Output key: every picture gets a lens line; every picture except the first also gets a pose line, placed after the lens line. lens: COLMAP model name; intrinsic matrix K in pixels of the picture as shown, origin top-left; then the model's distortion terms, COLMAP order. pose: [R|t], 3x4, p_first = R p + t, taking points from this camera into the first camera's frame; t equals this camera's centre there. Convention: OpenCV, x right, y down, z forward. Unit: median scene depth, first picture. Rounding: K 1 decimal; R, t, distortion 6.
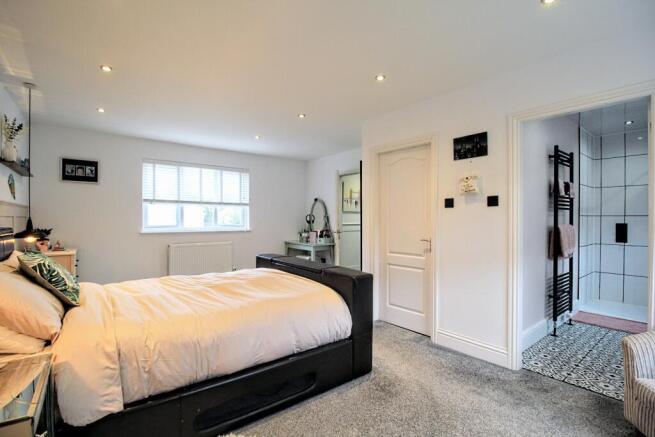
lens RADIAL K [[303.1, 0, 323.2], [0, 303.1, 221.3], [0, 0, 1]] dist [-0.000434, -0.011594]
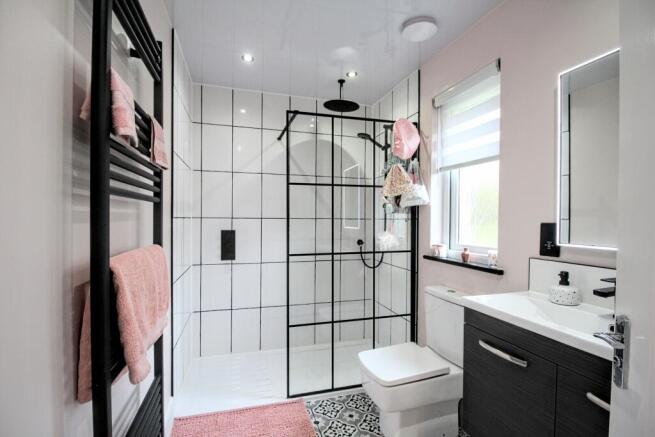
lens RADIAL K [[303.1, 0, 323.2], [0, 303.1, 221.3], [0, 0, 1]] dist [-0.000434, -0.011594]
pose [[0.368472, -0.005904, 0.929620, 0.574060], [0.002247, 0.999983, 0.005461, -0.017971], [-0.929636, 0.000077, 0.368479, 0.699553]]
